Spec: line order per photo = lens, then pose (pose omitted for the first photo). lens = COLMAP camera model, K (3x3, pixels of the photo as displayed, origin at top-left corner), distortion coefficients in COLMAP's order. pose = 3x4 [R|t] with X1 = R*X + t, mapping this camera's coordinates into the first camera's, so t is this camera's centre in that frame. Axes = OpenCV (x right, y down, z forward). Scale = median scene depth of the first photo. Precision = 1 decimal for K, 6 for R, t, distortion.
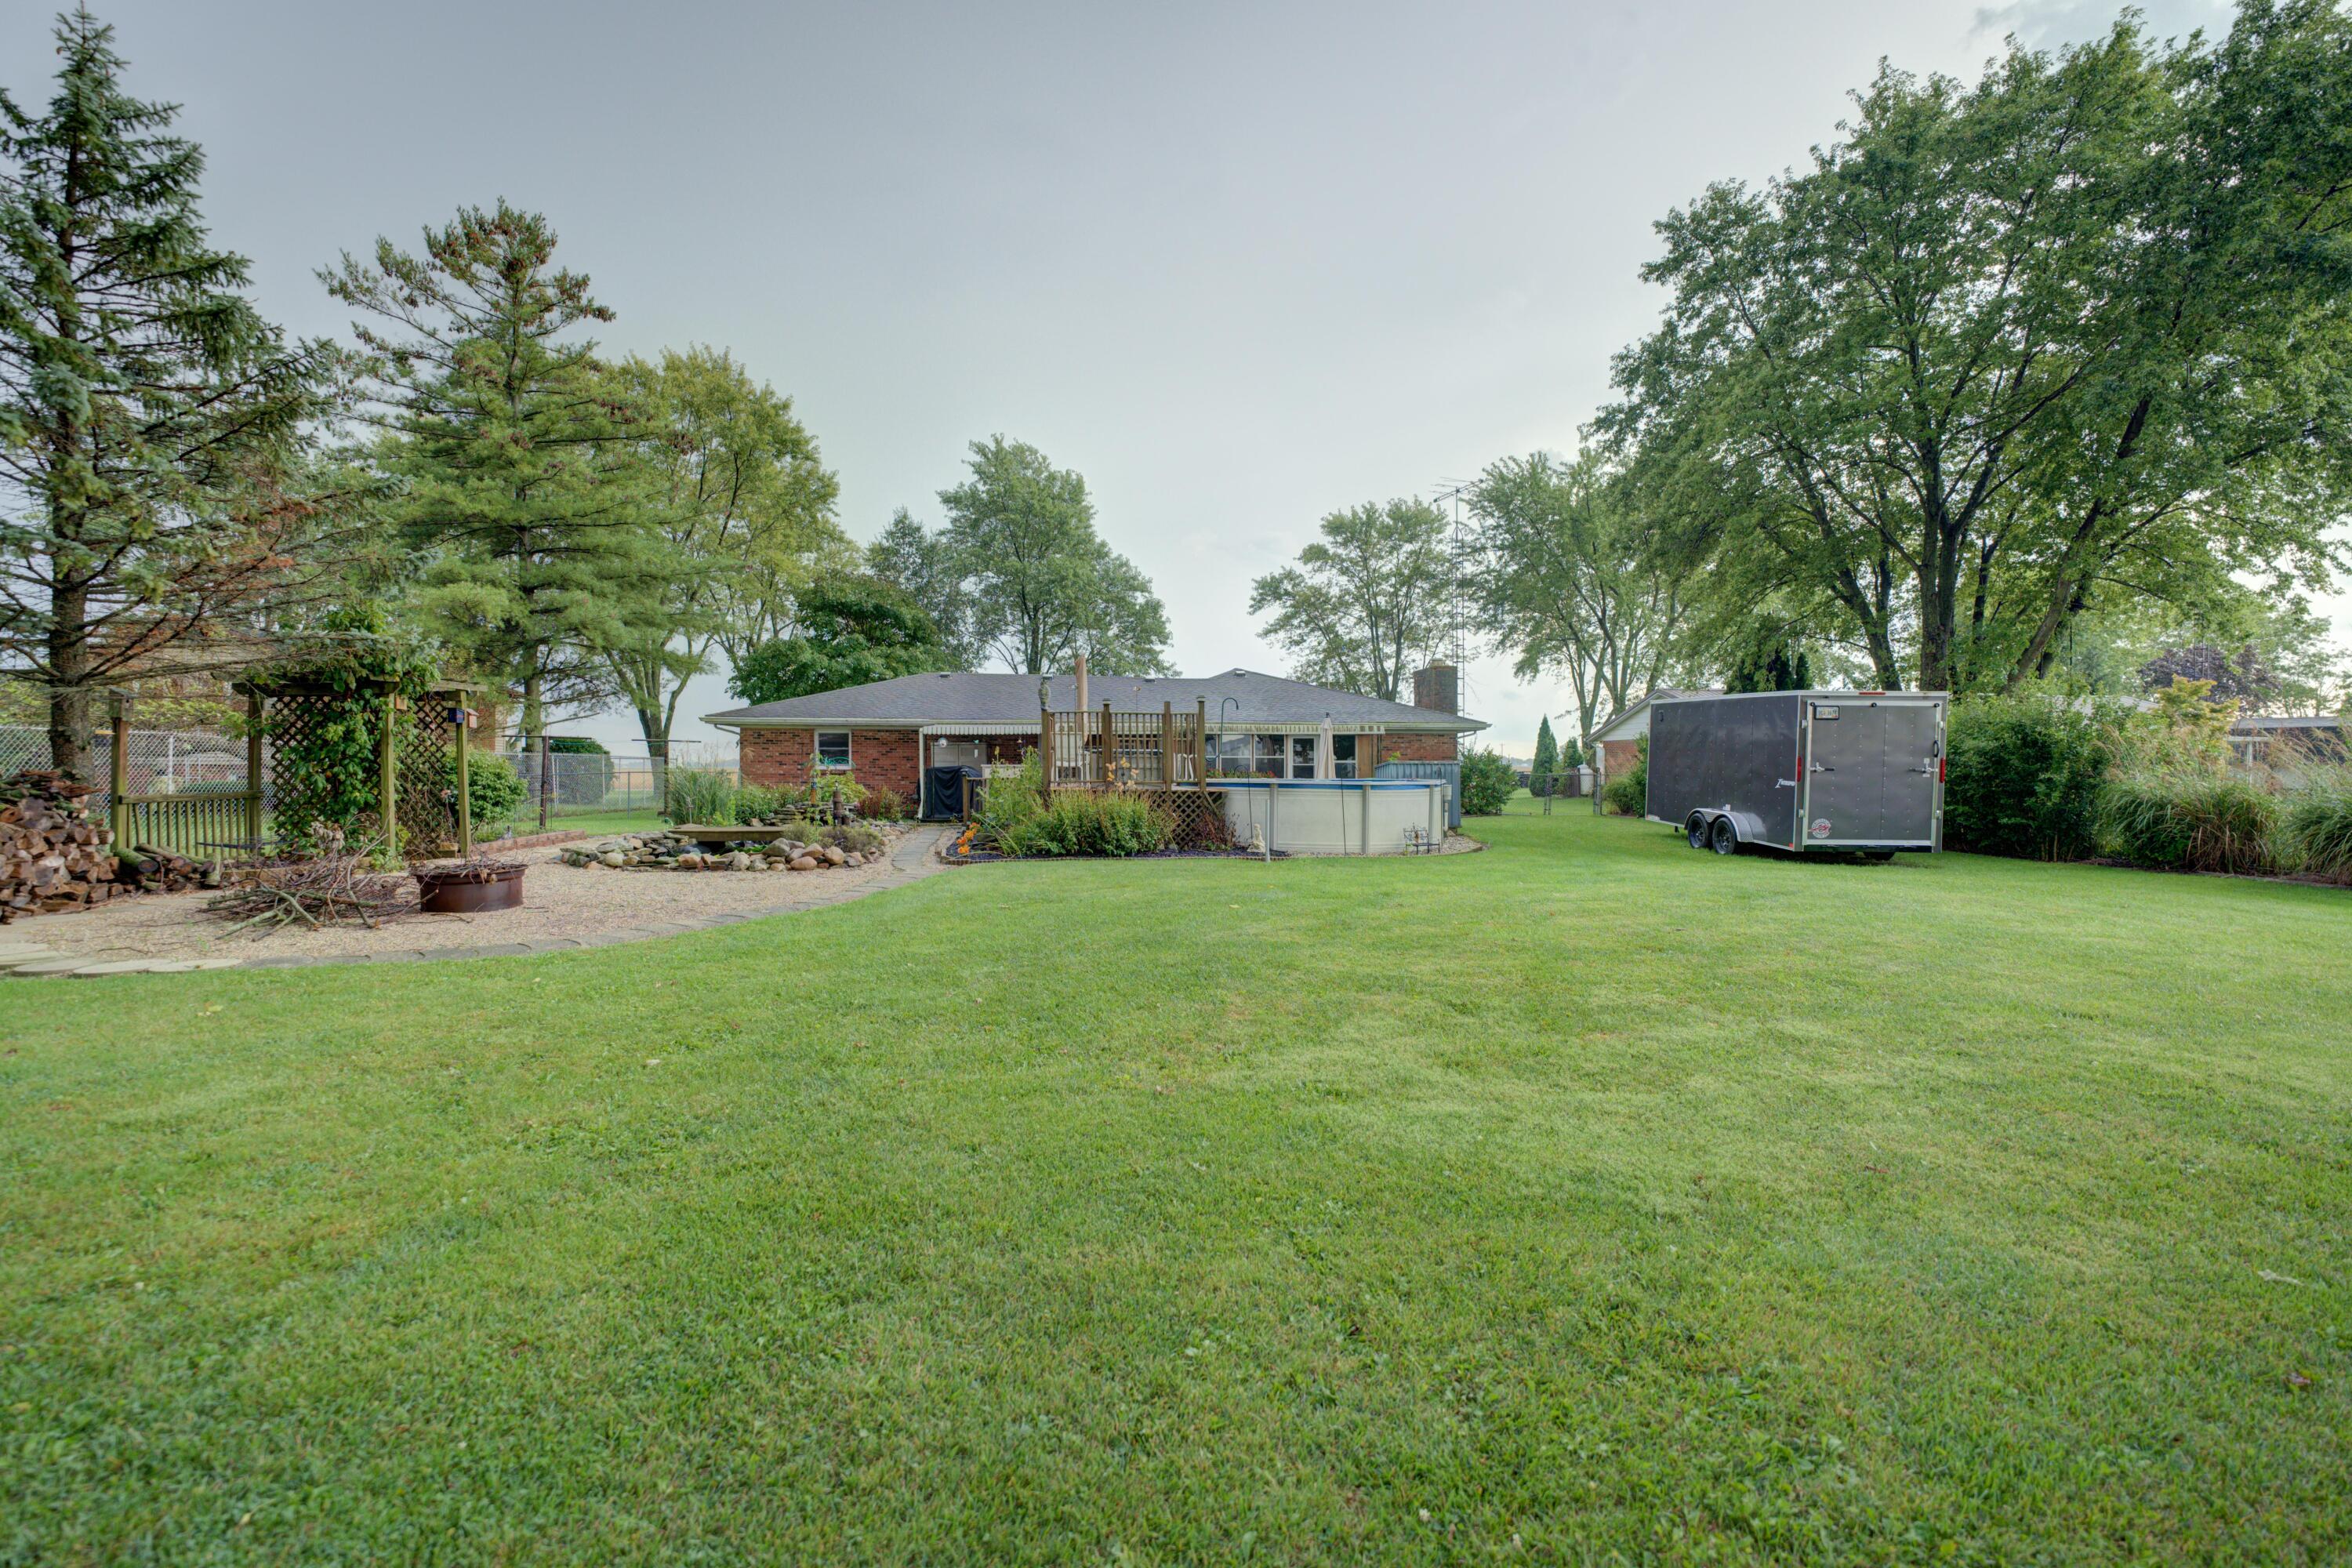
lens RADIAL K [[954.7, 0, 1187.1], [0, 954.7, 779.2], [0, 0, 1]] dist [-0.026185, 0.003631]
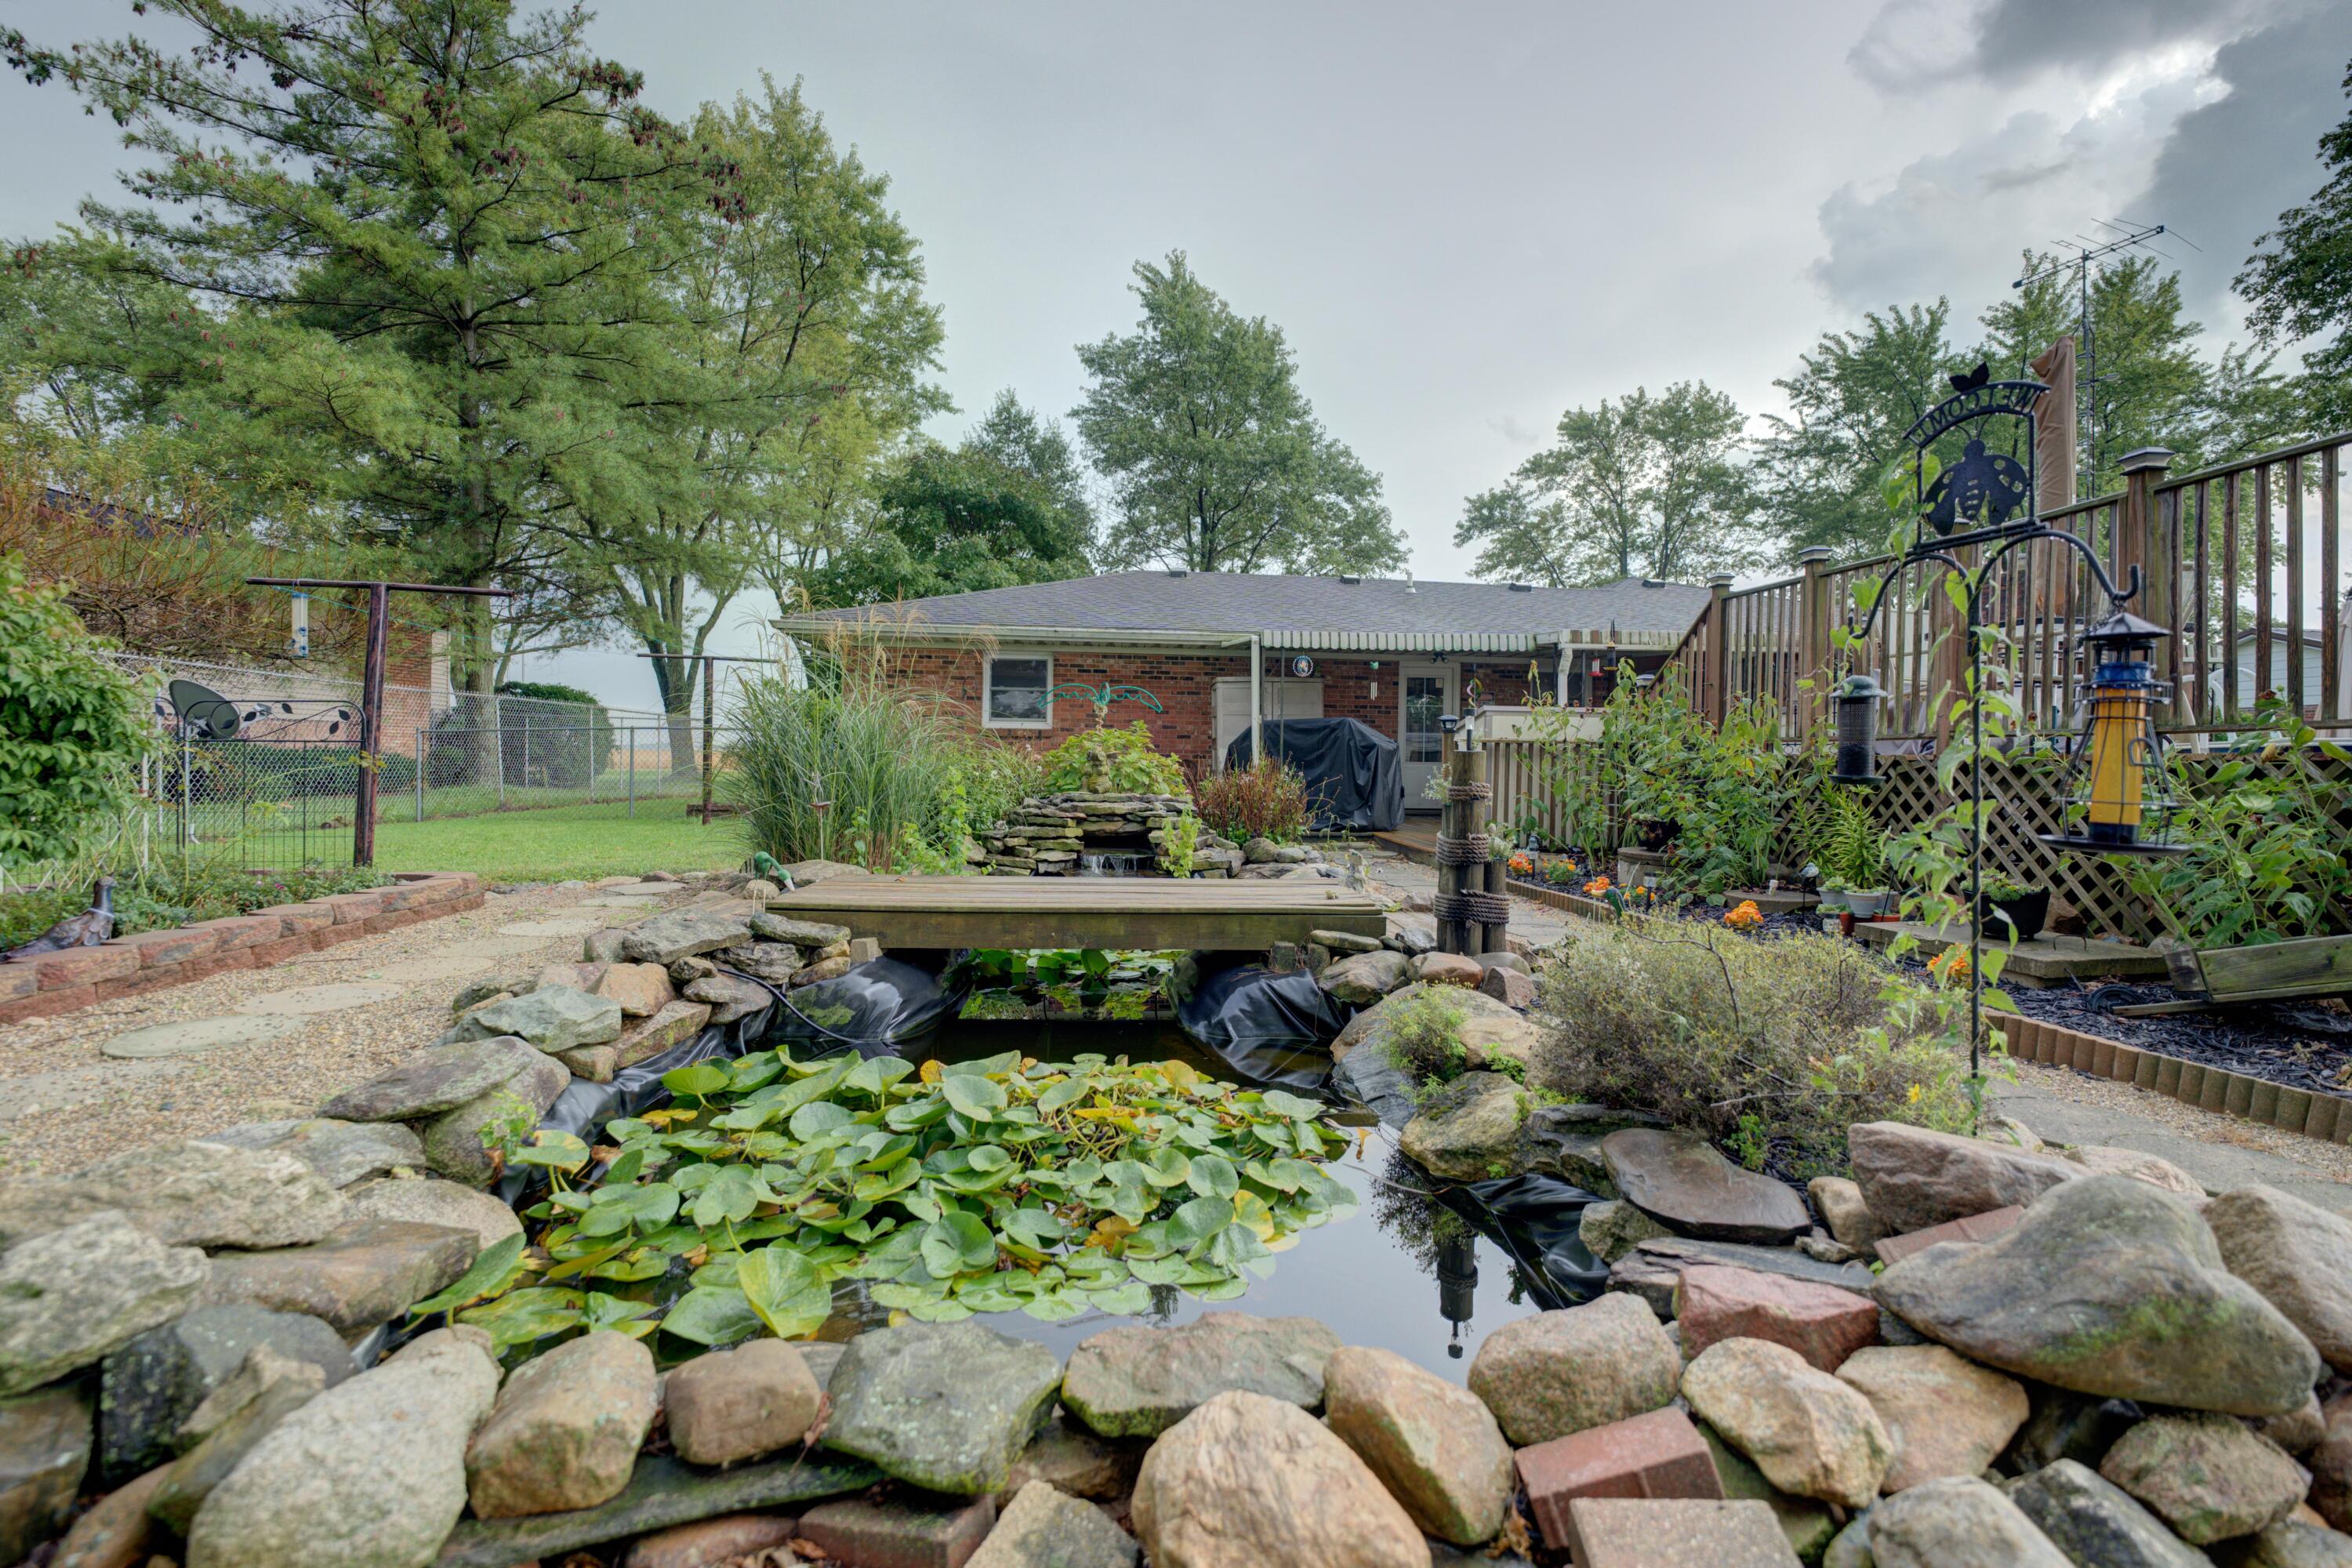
lens RADIAL K [[1025.6, 0, 1187.5], [0, 1025.6, 768.6], [0, 0, 1]] dist [-0.029278, 0.007310]
pose [[0.999144, 0.014152, -0.038869, -0.174118], [-0.014193, 0.999899, -0.000783, 0.007219], [0.038854, 0.001334, 0.999244, 0.300295]]
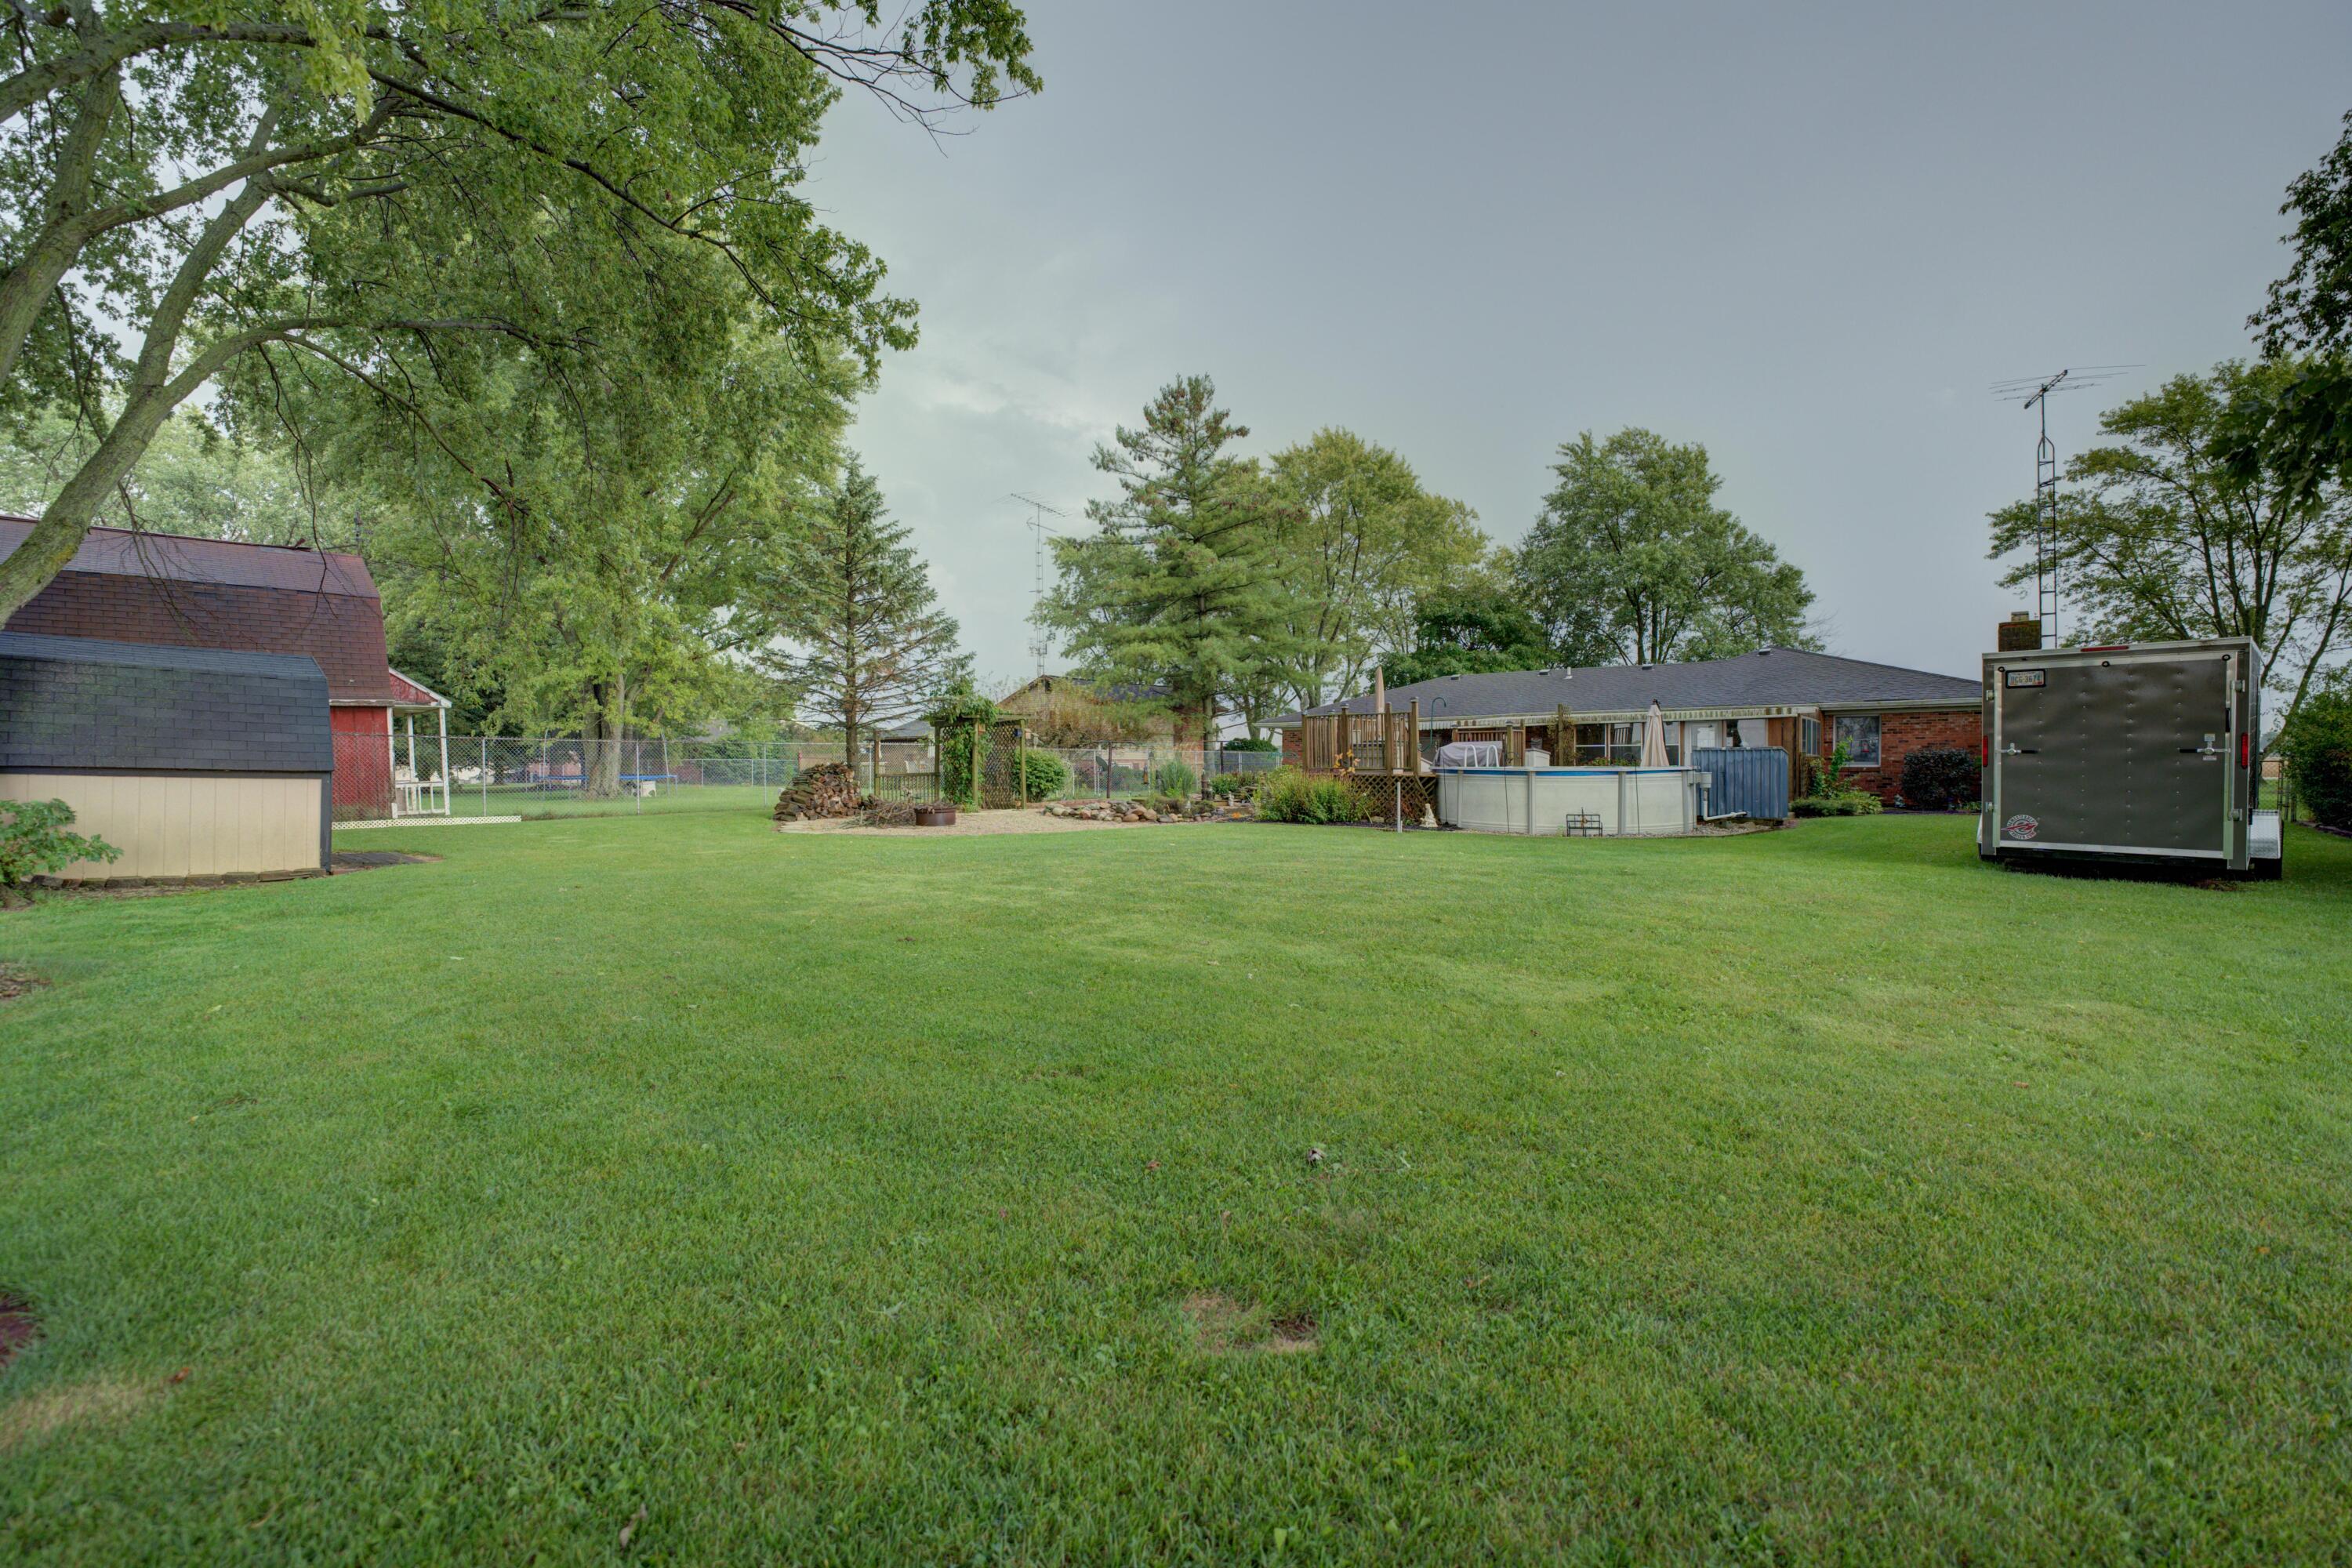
lens RADIAL K [[954.7, 0, 1187.1], [0, 954.7, 779.2], [0, 0, 1]] dist [-0.026185, 0.003631]
pose [[0.683175, 0.006912, -0.730222, 0.282126], [-0.000292, 0.999958, 0.009192, 0.002042], [0.730254, -0.006066, 0.683149, -0.013885]]
